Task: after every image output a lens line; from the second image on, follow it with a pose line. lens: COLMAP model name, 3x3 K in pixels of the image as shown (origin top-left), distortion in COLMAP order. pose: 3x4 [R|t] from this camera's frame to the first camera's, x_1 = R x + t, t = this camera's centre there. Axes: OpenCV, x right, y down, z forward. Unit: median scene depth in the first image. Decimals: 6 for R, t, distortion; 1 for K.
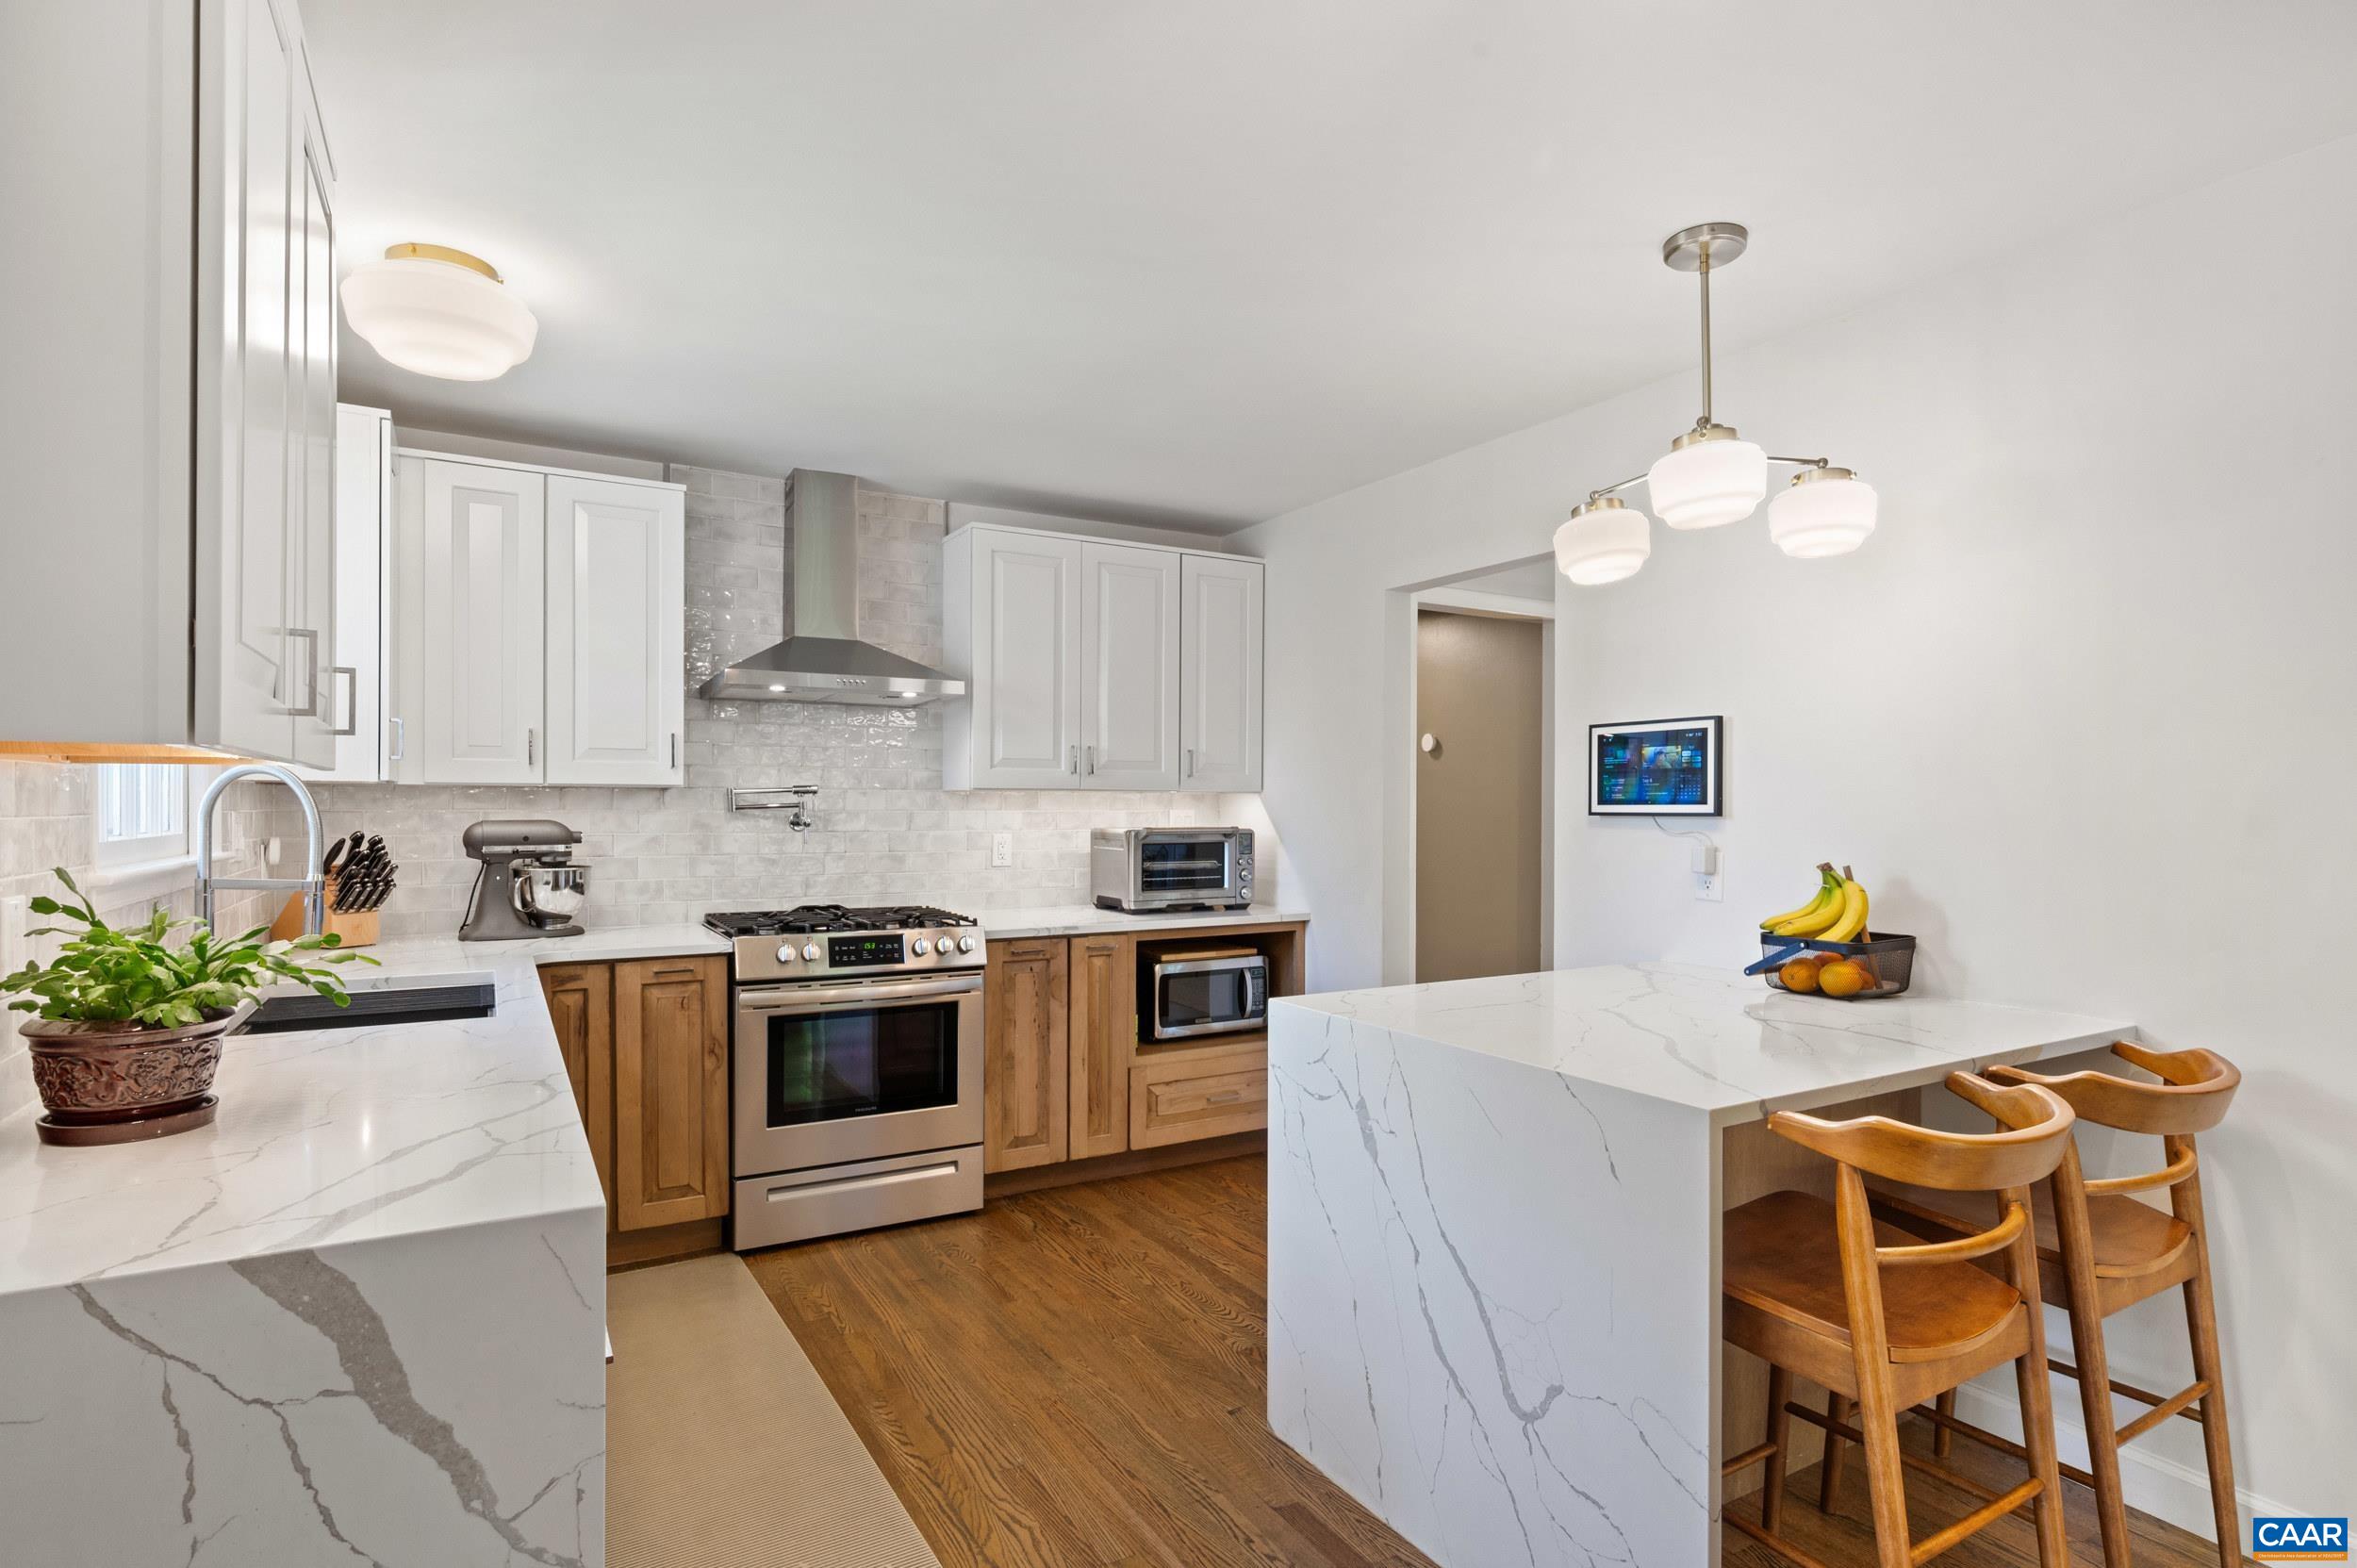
lens RADIAL K [[1193.1, 0, 1196.7], [0, 1193.1, 793.2], [0, 0, 1]] dist [0.002689, 0.000502]
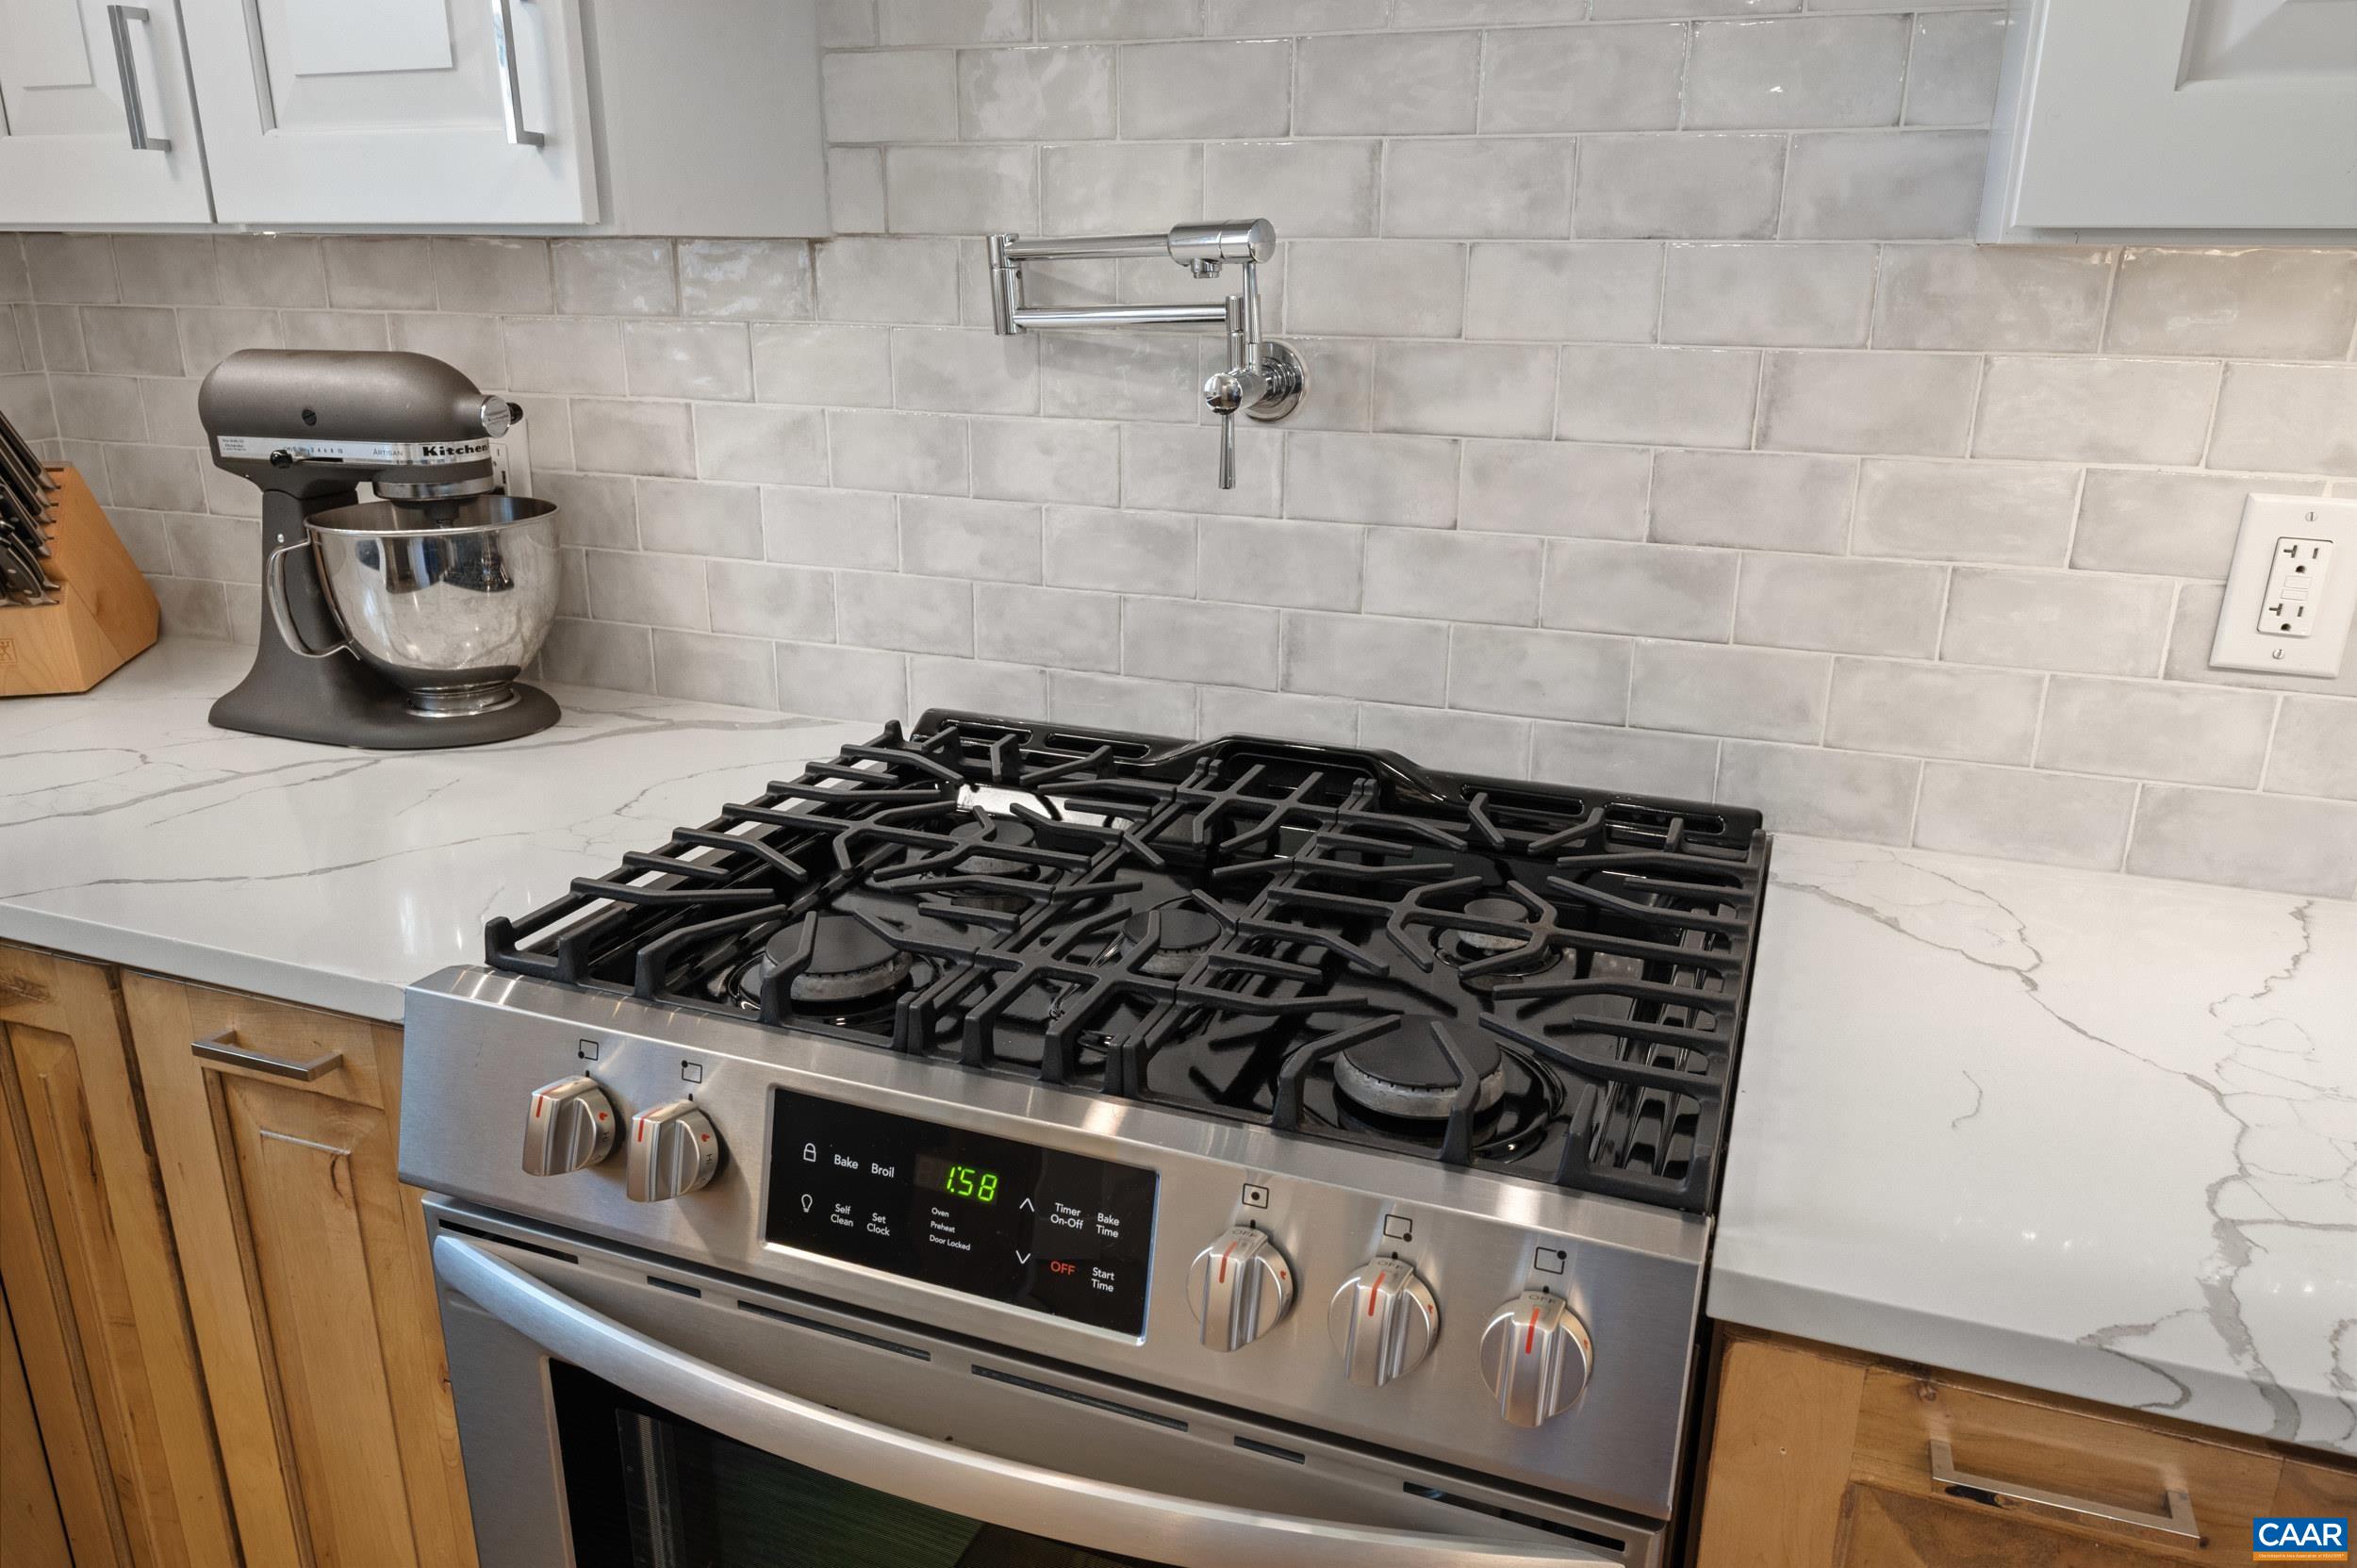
lens RADIAL K [[1639.8, 0, 1187.8], [0, 1639.8, 790.9], [0, 0, 1]] dist [-0.004657, 0.002433]
pose [[0.612616, 0.248040, -0.750452, -0.082253], [0.001876, 0.949022, 0.315203, -0.002225], [0.790379, -0.194506, 0.580921, 0.833405]]
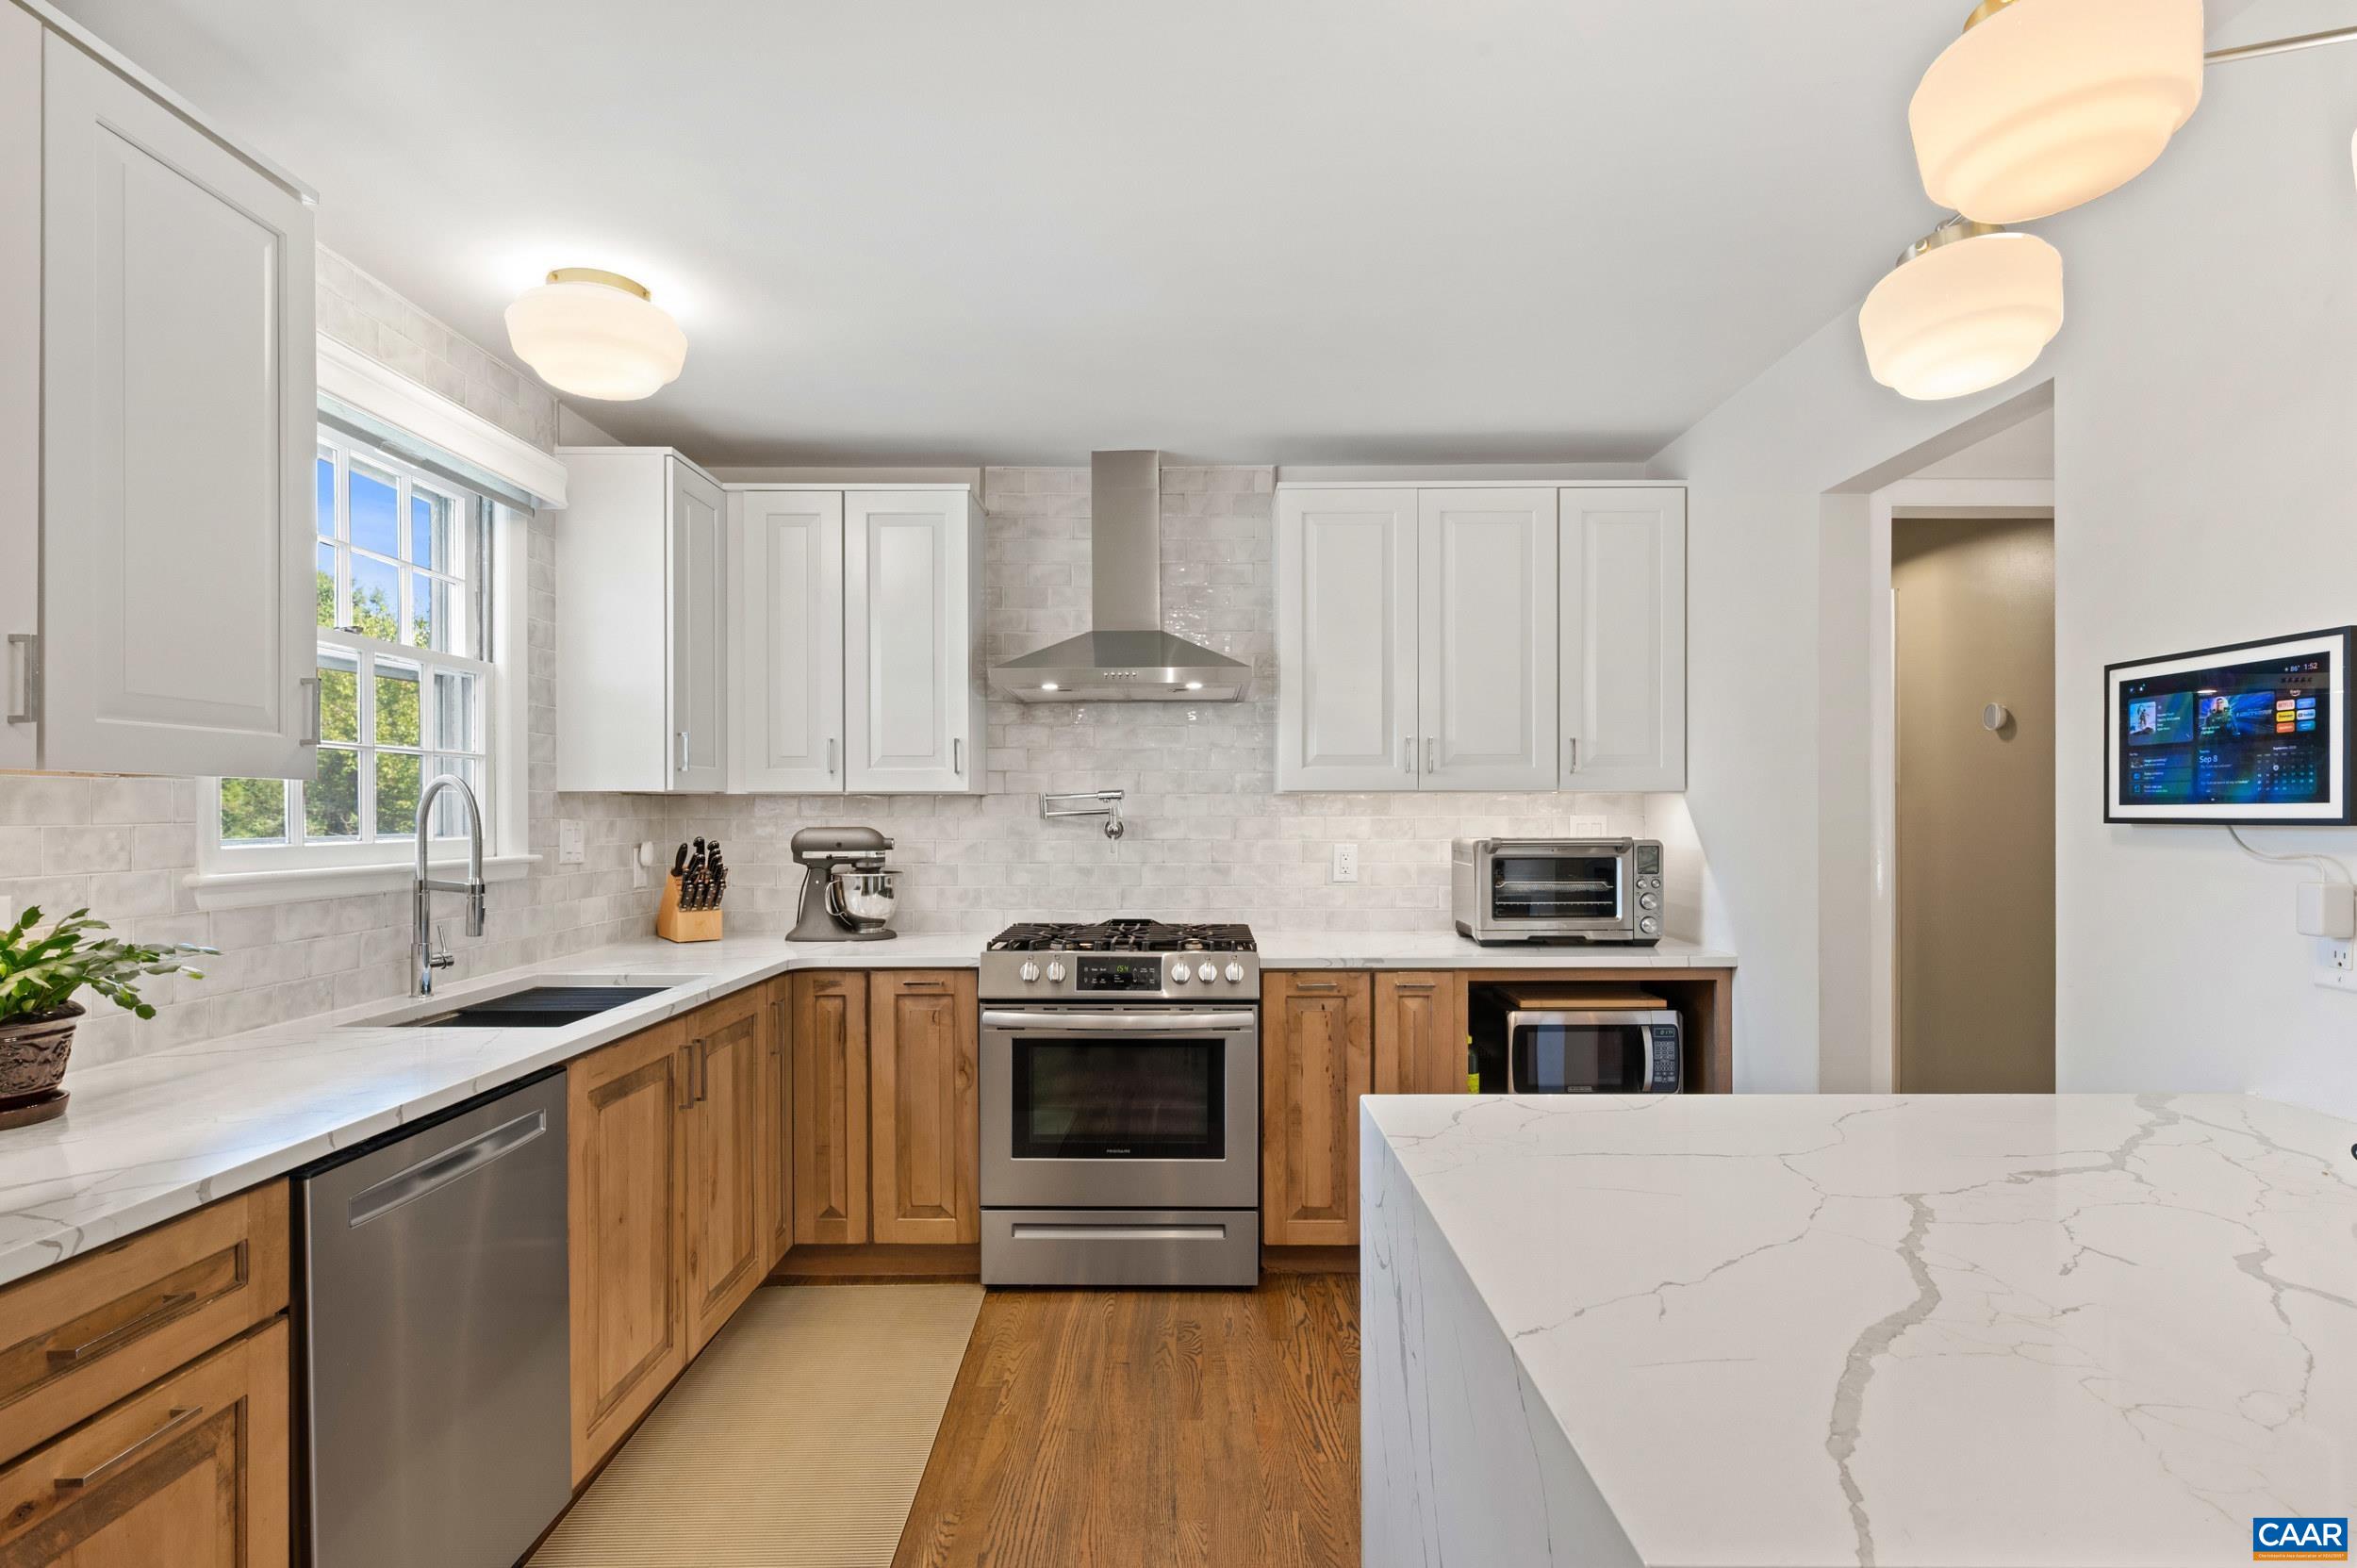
lens RADIAL K [[1193.1, 0, 1189.9], [0, 1193.1, 801.9], [0, 0, 1]] dist [0.002689, 0.000502]
pose [[0.856606, -0.008736, -0.515897, 0.214832], [0.009986, 0.999950, -0.000352, 0.003657], [0.515875, -0.004850, 0.856650, 0.243086]]
